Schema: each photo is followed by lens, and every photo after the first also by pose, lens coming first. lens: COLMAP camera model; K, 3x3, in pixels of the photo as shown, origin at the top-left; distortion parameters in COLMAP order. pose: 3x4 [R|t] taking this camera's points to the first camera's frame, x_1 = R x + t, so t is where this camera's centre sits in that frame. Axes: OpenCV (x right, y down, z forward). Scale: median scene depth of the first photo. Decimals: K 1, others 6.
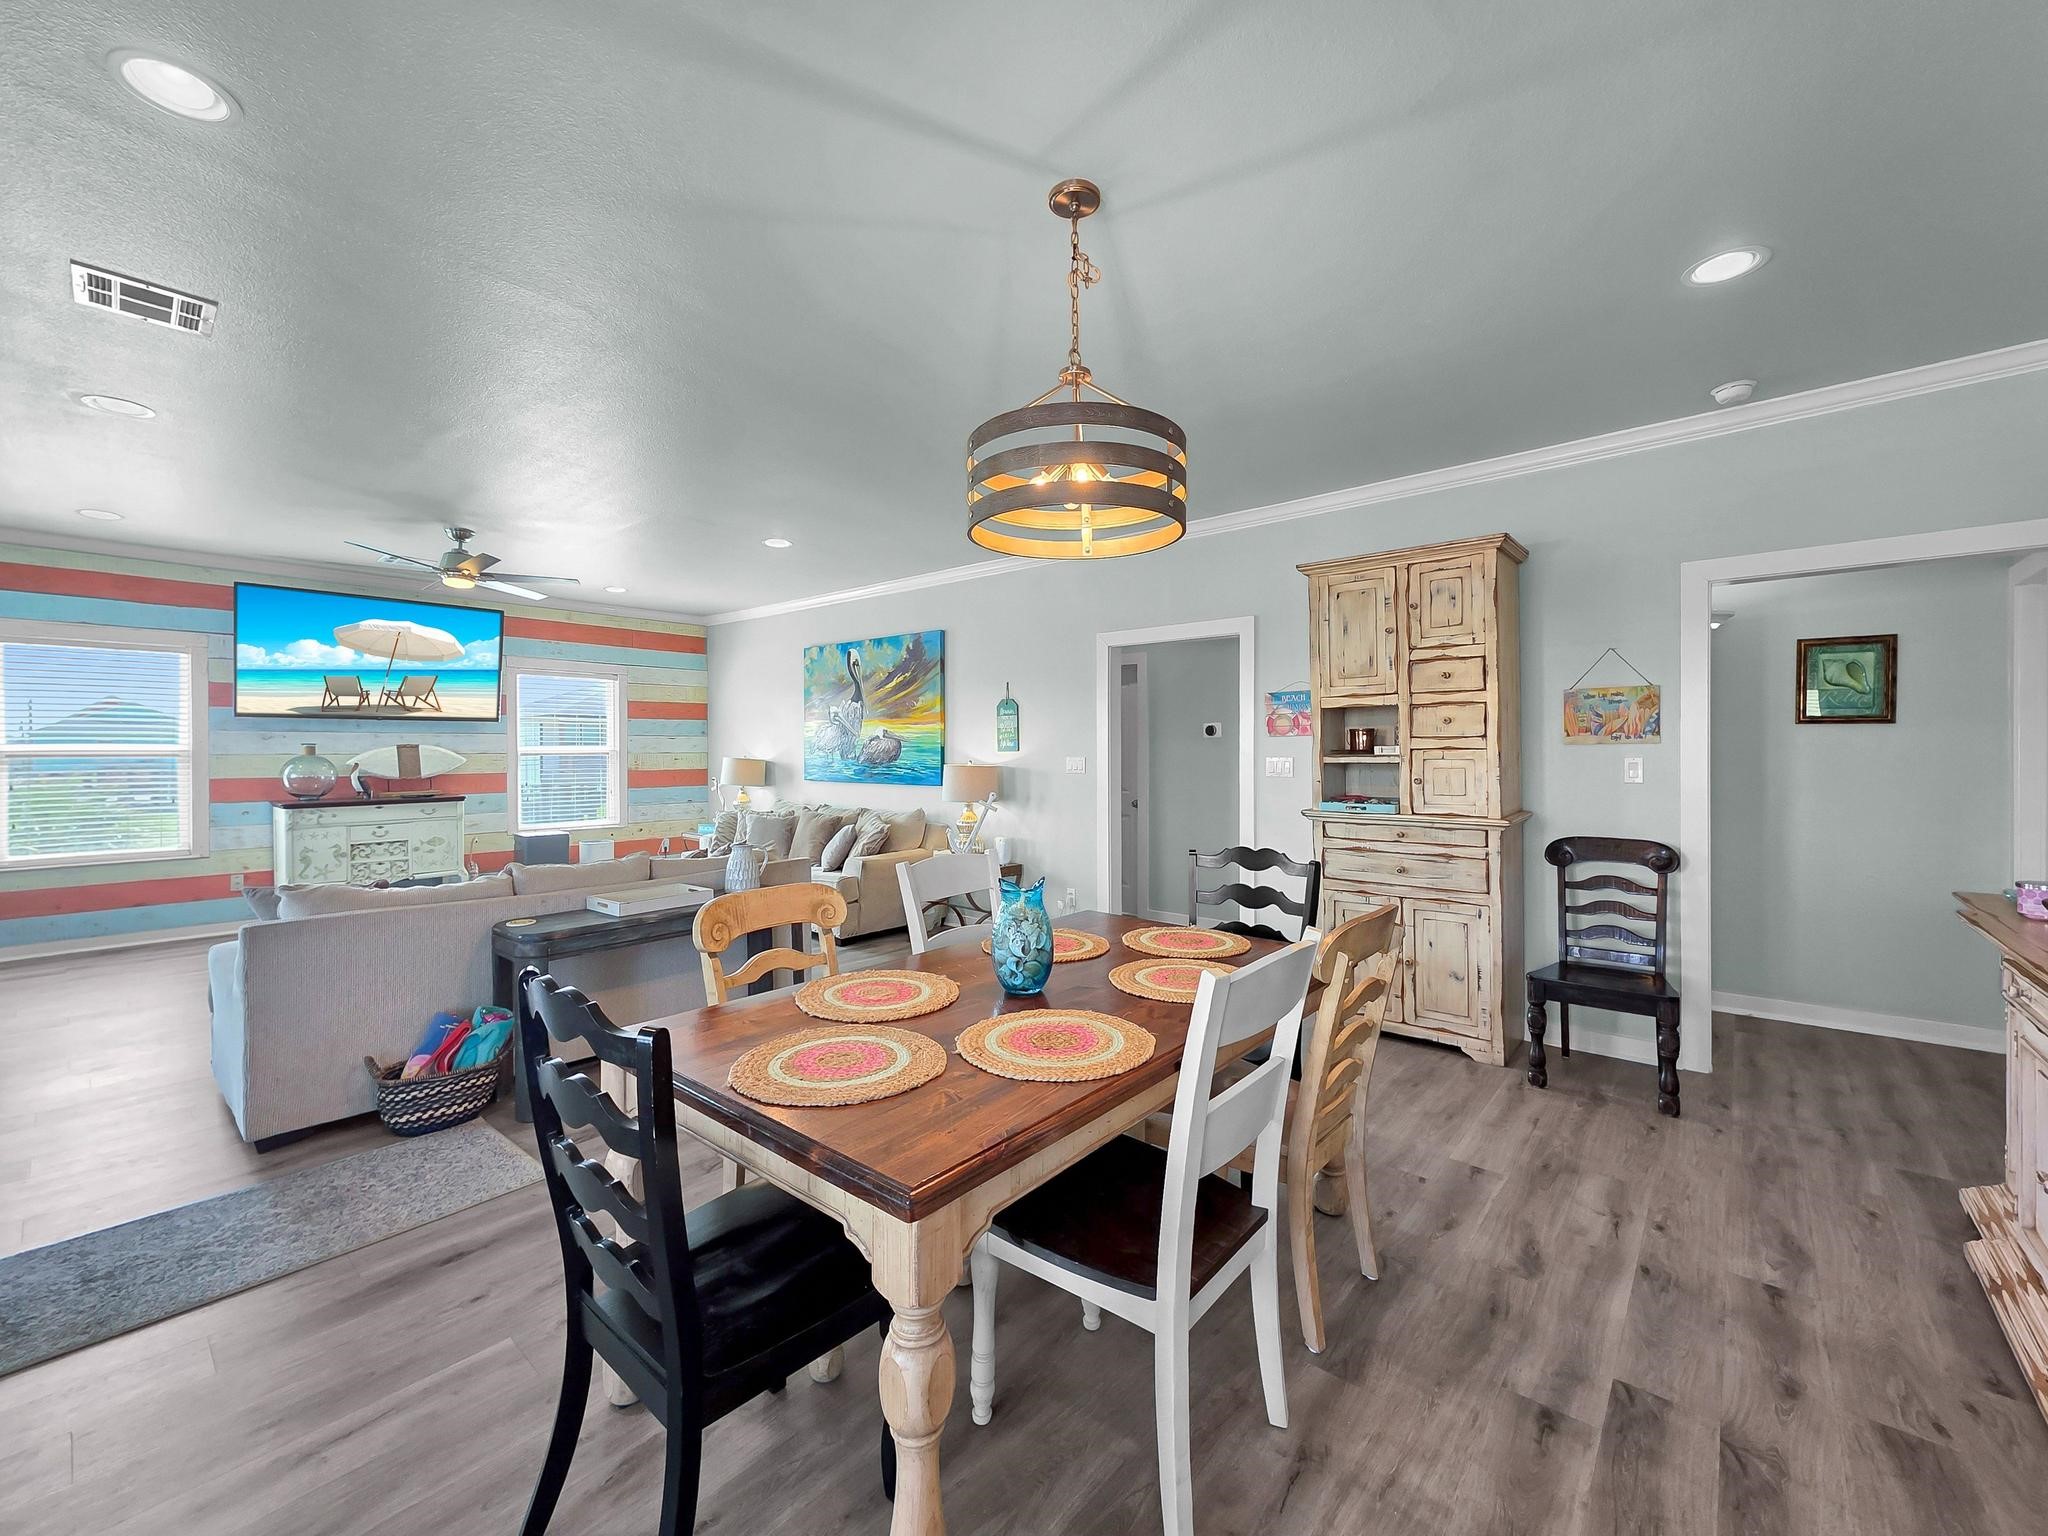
lens RADIAL K [[837.7, 0, 1040.4], [0, 837.7, 752.9], [0, 0, 1]] dist [-0.001614, 0.000991]
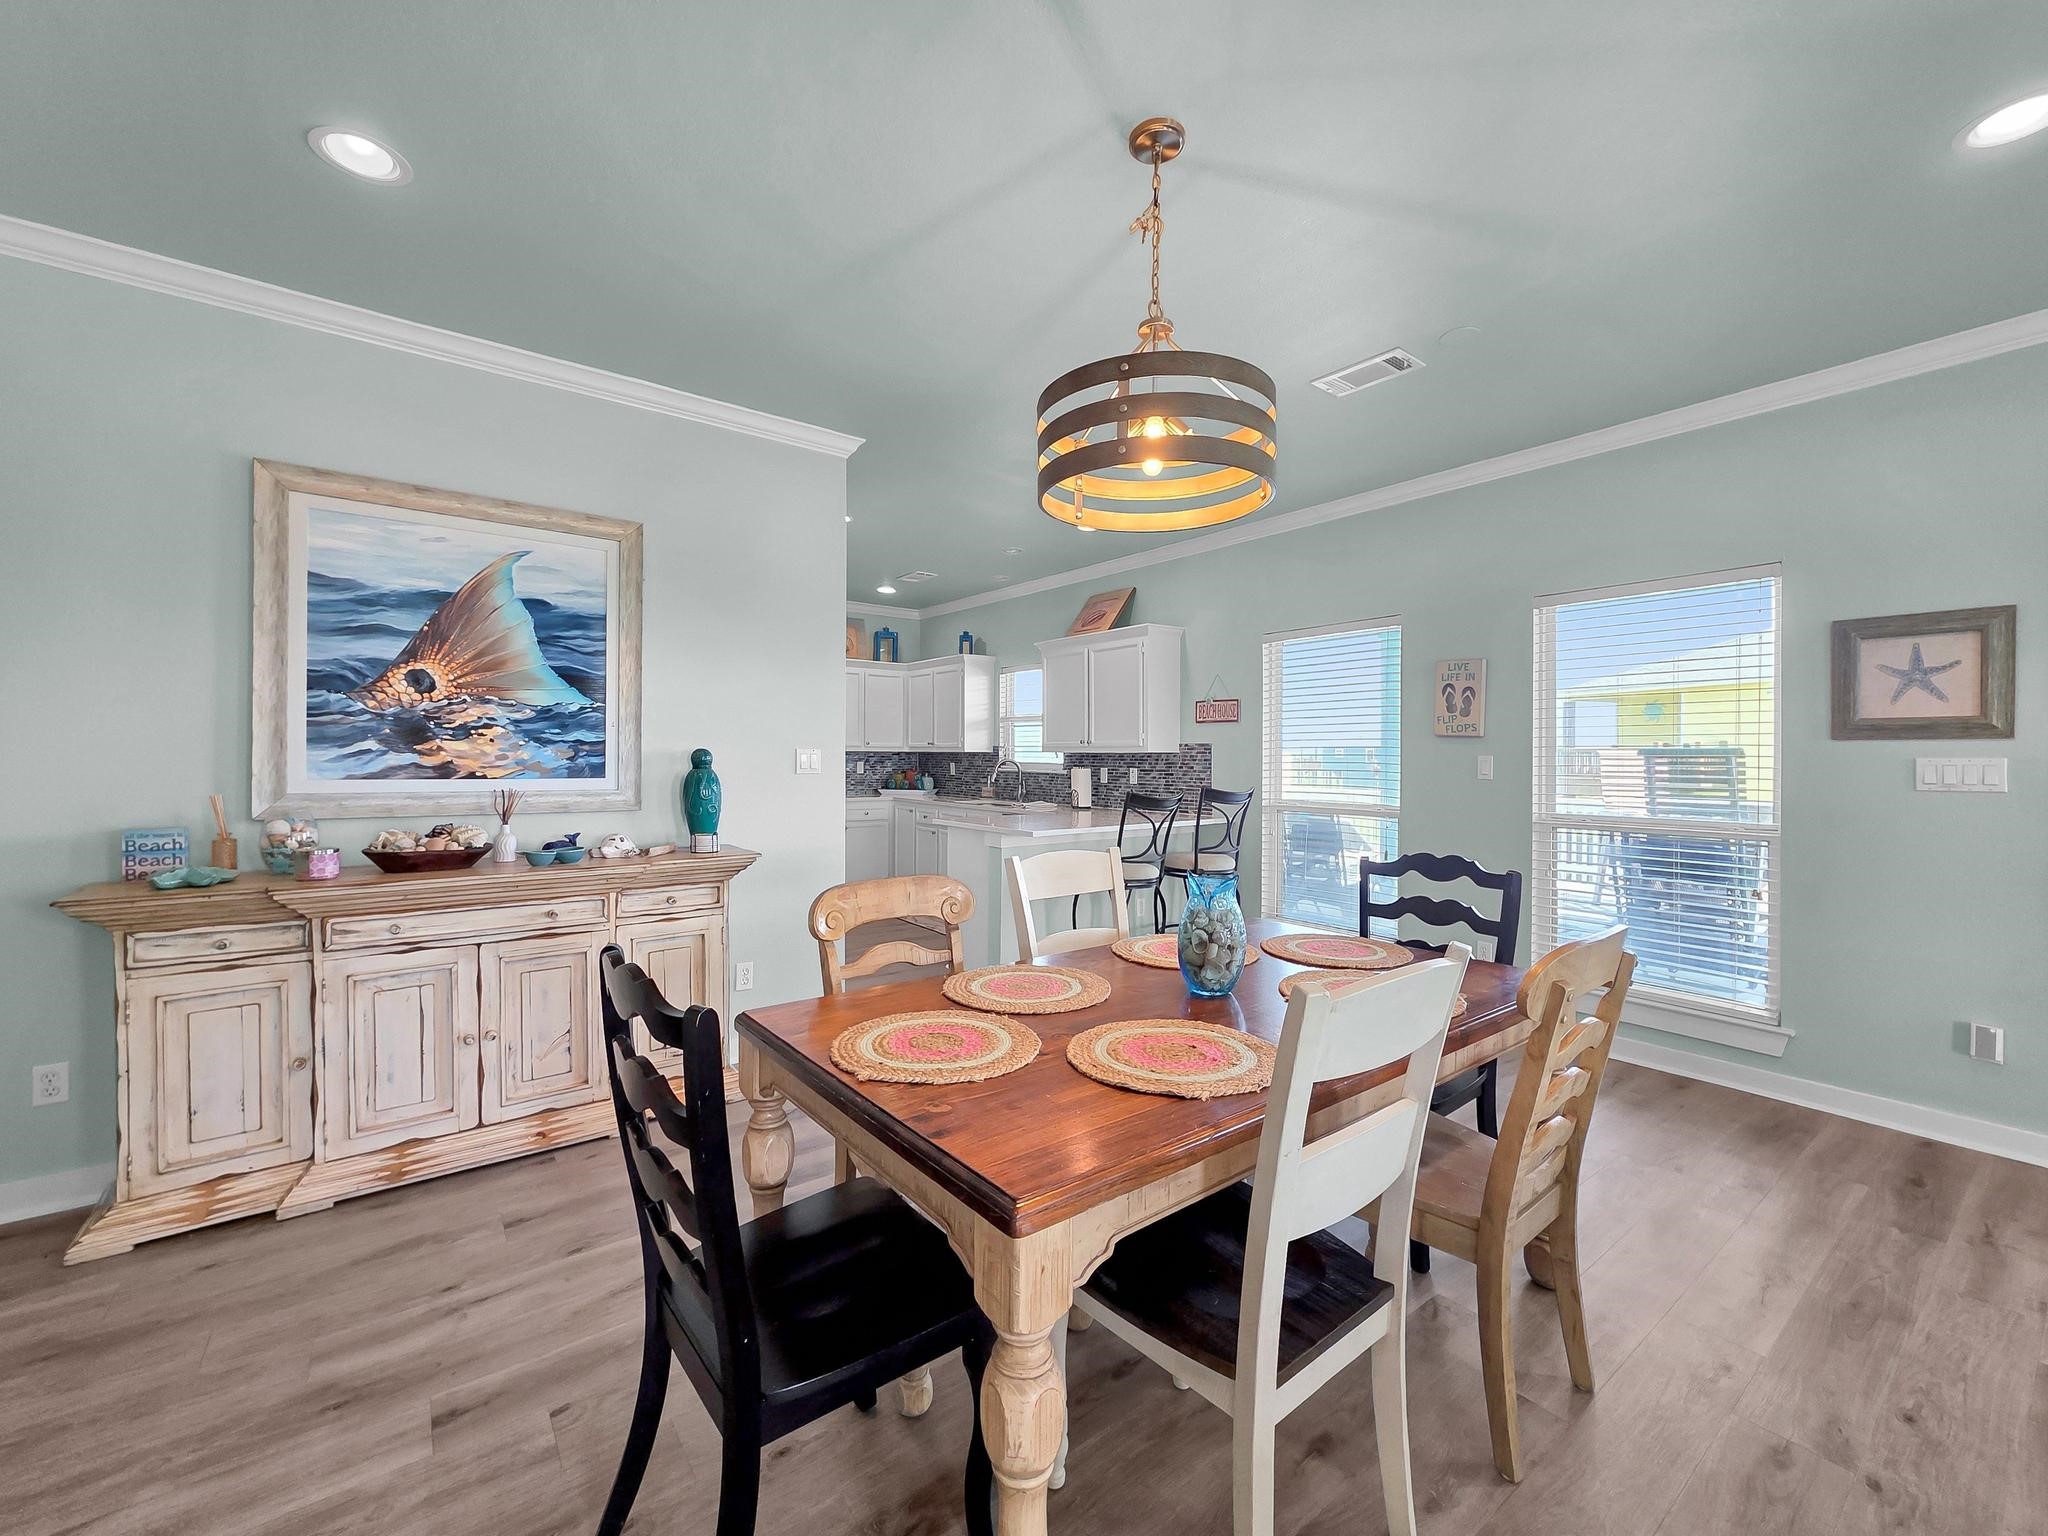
lens RADIAL K [[837.7, 0, 1034.9], [0, 837.7, 768.4], [0, 0, 1]] dist [-0.001614, 0.000991]
pose [[-0.978005, -0.005793, 0.208500, -0.008677], [-0.002567, 0.999873, 0.015741, 0.007855], [-0.208565, 0.014860, -0.977896, 0.655856]]
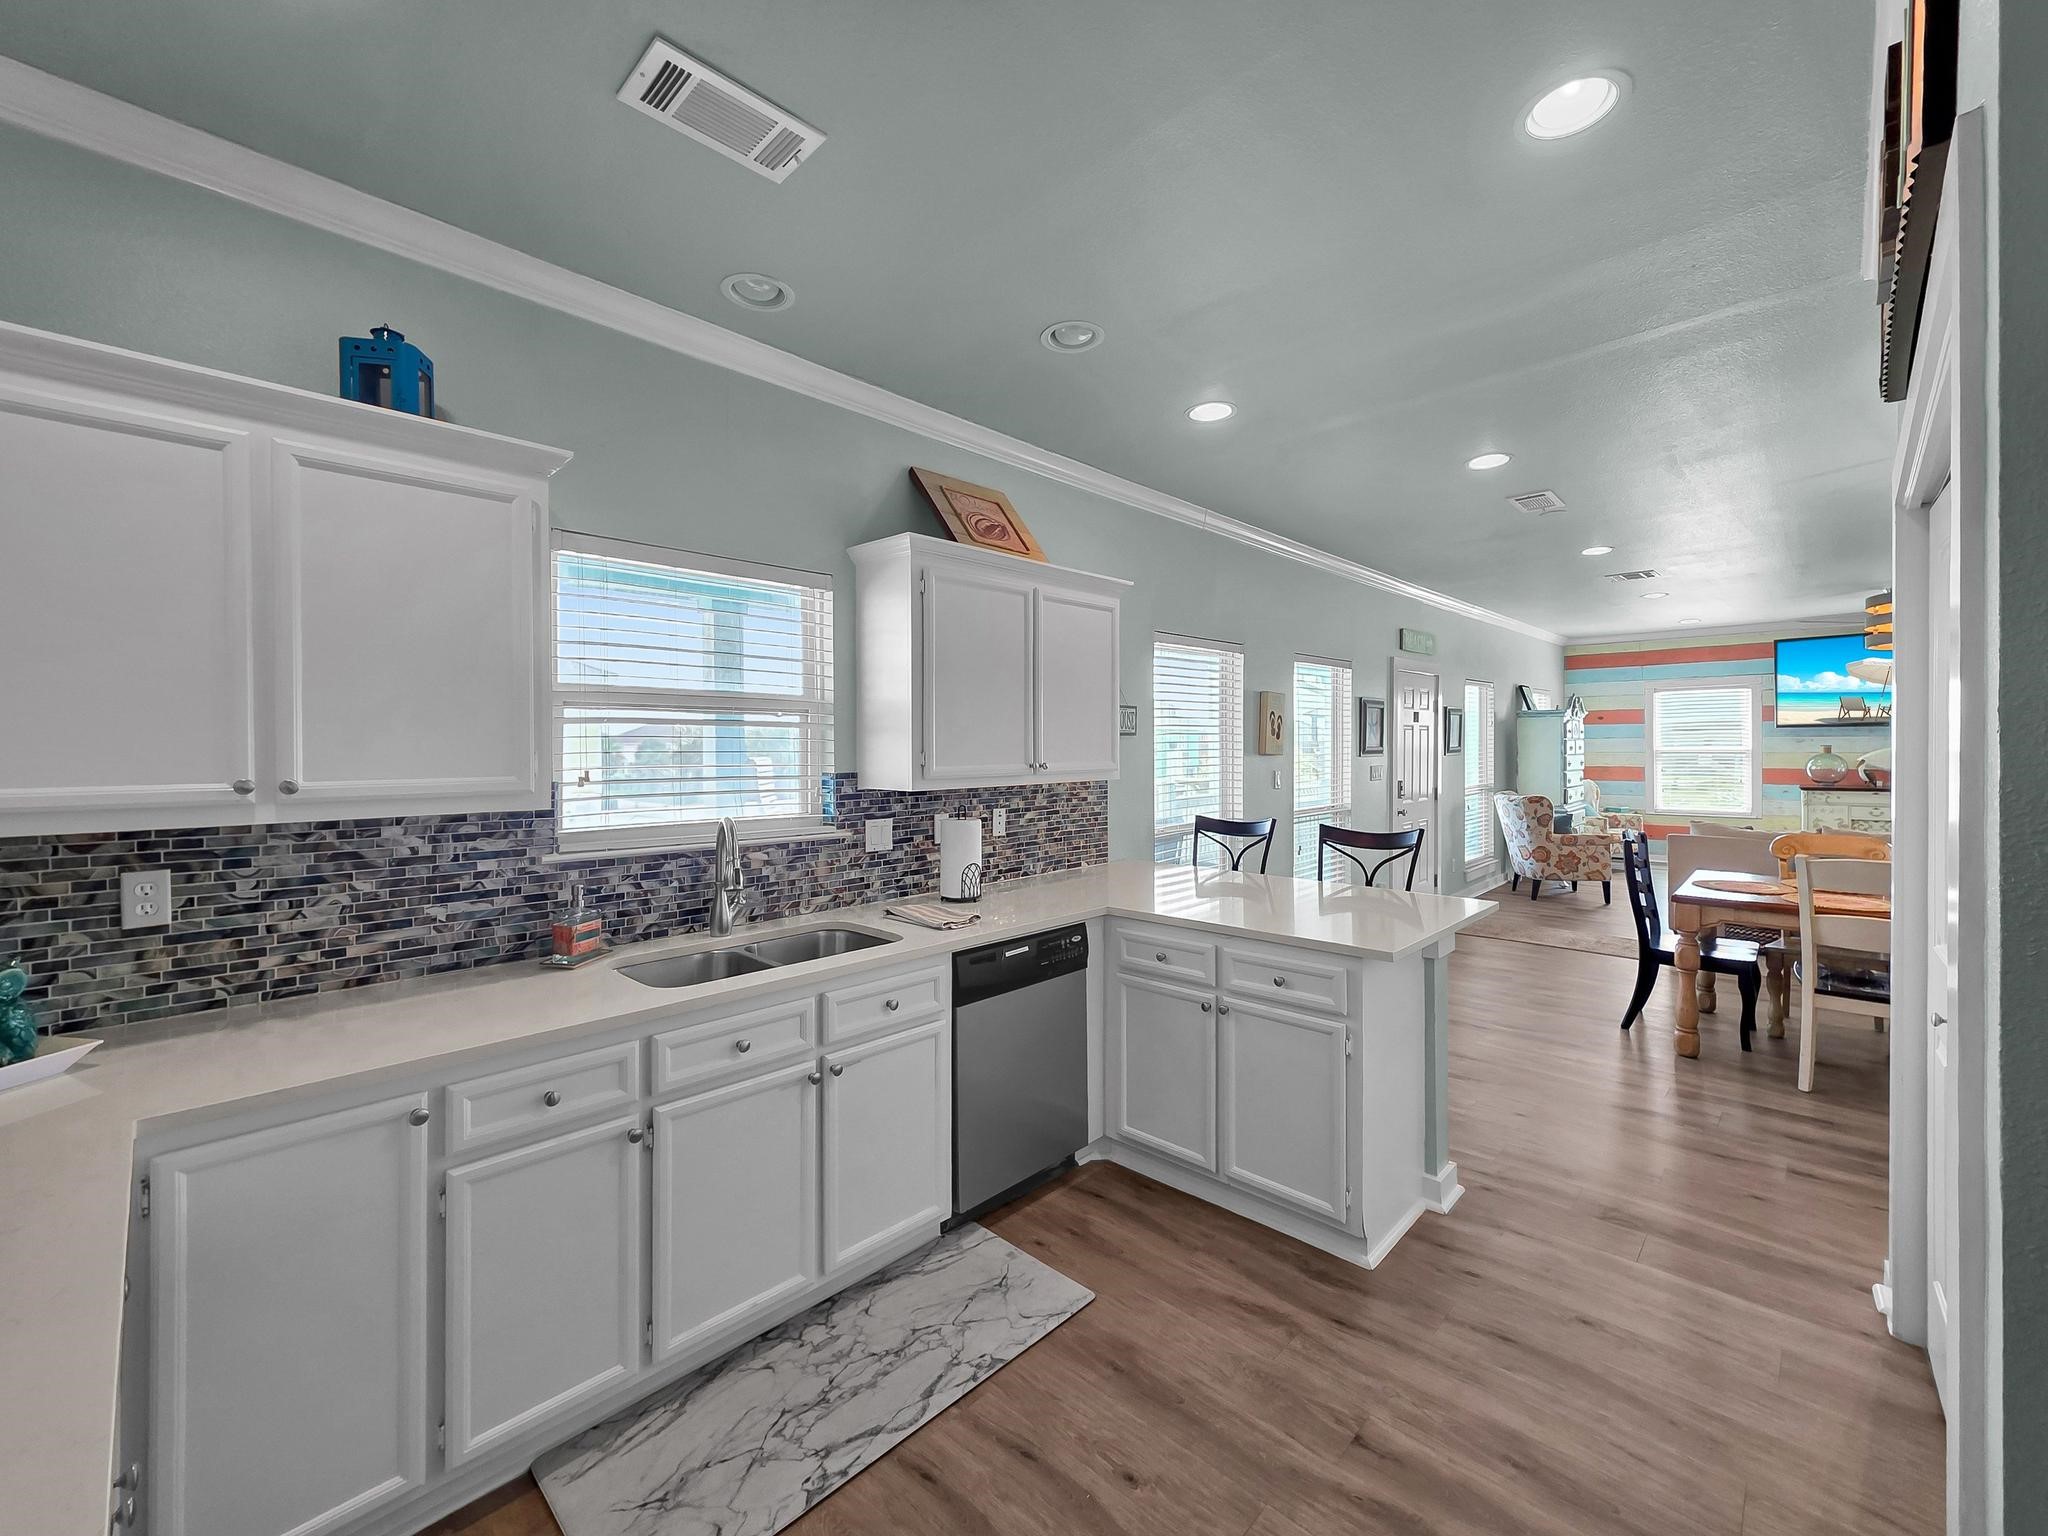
lens RADIAL K [[837.7, 0, 1013.8], [0, 837.7, 752.4], [0, 0, 1]] dist [-0.001614, 0.000991]
pose [[-0.071103, 0.012038, -0.997396, 0.632309], [0.004407, 0.999921, 0.011755, -0.021231], [0.997459, -0.003560, -0.071150, -0.266252]]
